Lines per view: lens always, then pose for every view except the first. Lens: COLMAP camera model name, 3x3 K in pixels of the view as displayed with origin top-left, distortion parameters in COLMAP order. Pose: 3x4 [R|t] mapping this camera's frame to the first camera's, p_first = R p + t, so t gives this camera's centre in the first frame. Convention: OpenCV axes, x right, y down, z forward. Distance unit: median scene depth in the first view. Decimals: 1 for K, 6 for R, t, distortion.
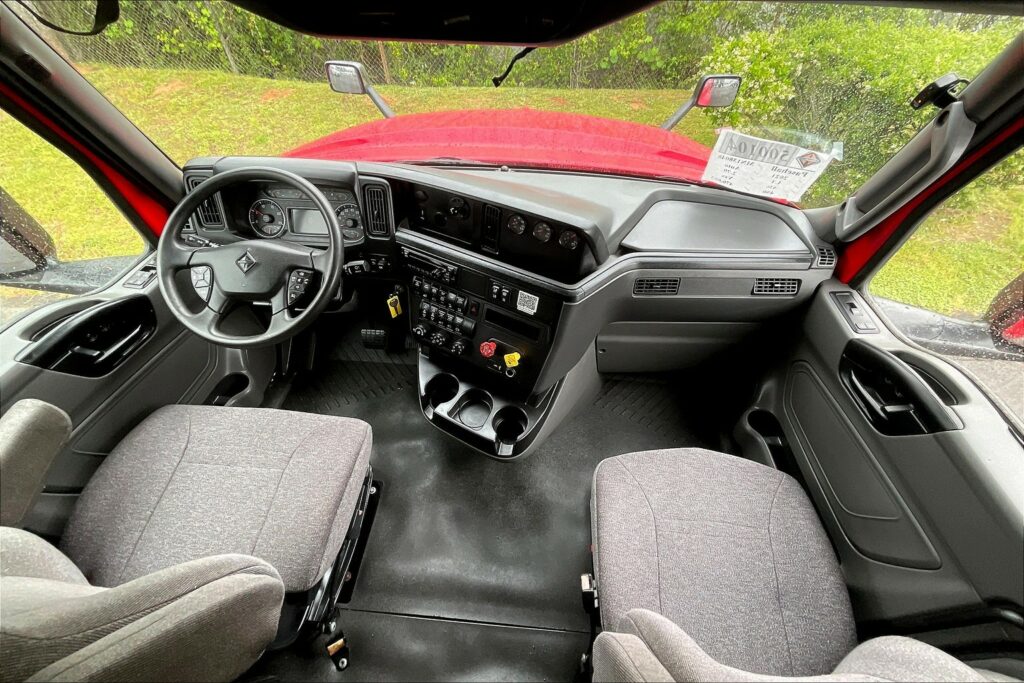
lens RADIAL K [[413.4, 0, 514.5], [0, 413.4, 341.7], [0, 0, 1]] dist [-0.009318, 0.003650]
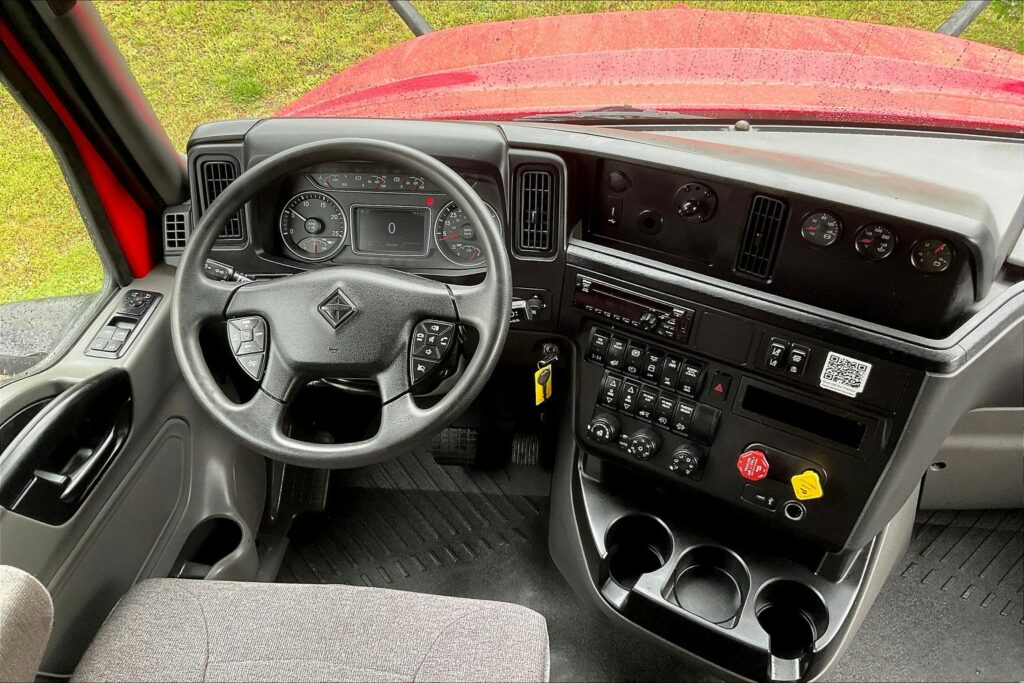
lens RADIAL K [[837.7, 0, 509.5], [0, 837.7, 337.8], [0, 0, 1]] dist [0.115795, -0.243663]
pose [[0.998900, -0.016032, -0.044061, -0.315676], [0.010216, 0.991569, -0.129175, -0.005824], [0.045760, 0.128583, 0.990642, -0.080970]]
